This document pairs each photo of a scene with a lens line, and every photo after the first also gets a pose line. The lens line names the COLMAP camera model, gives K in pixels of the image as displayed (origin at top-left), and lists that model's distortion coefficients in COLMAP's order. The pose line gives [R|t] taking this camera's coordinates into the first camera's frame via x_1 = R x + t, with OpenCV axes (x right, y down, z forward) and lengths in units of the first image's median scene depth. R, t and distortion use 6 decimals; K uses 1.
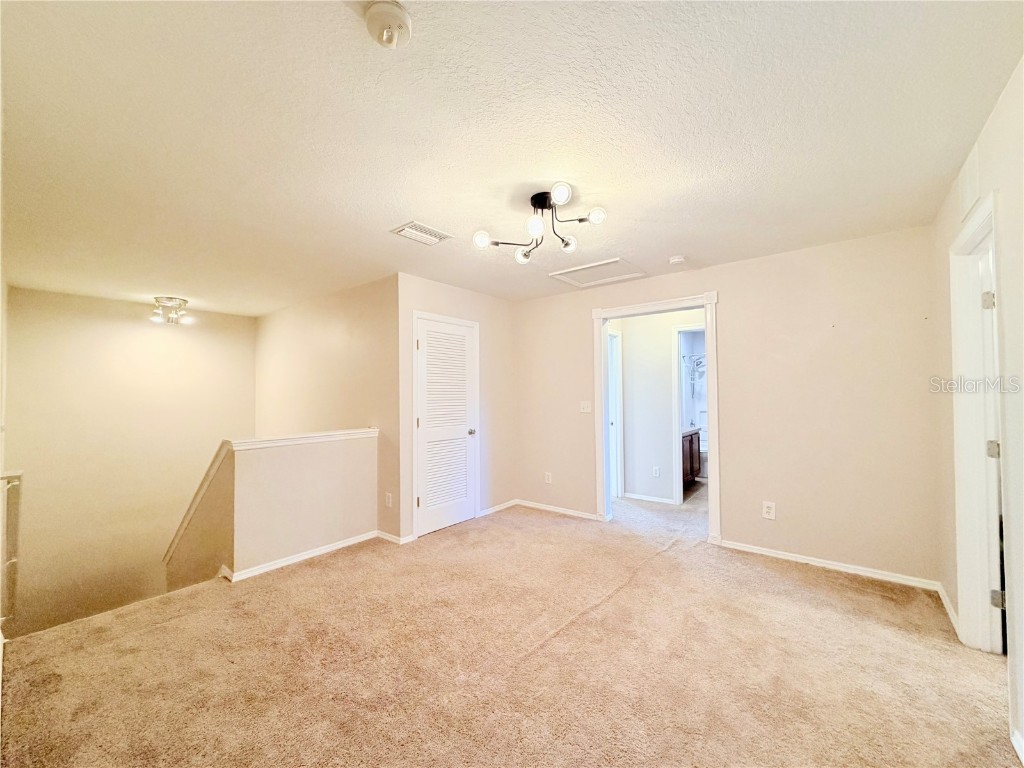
lens RADIAL K [[405.5, 0, 507.3], [0, 405.5, 385.5], [0, 0, 1]] dist [0.001958, 0.000232]
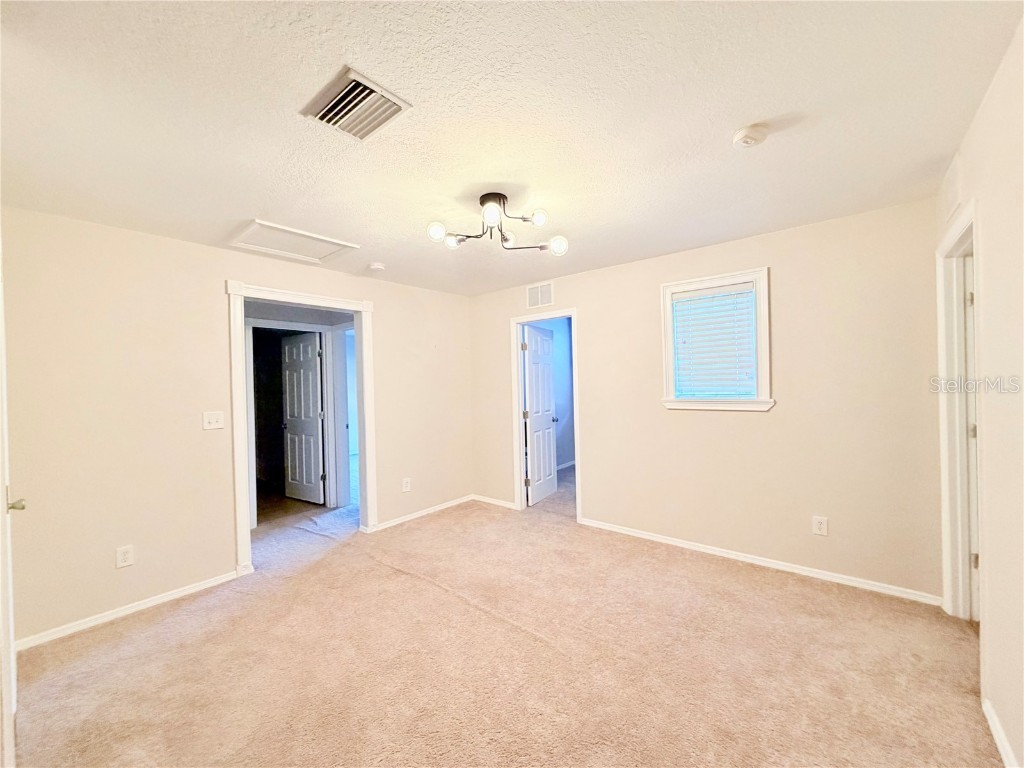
lens RADIAL K [[405.5, 0, 507.3], [0, 405.5, 385.5], [0, 0, 1]] dist [0.001958, 0.000232]
pose [[0.023998, -0.000051, 0.999712, -0.786603], [0.005154, 0.999987, -0.000073, -0.003734], [-0.999699, 0.005154, 0.023998, 0.828909]]
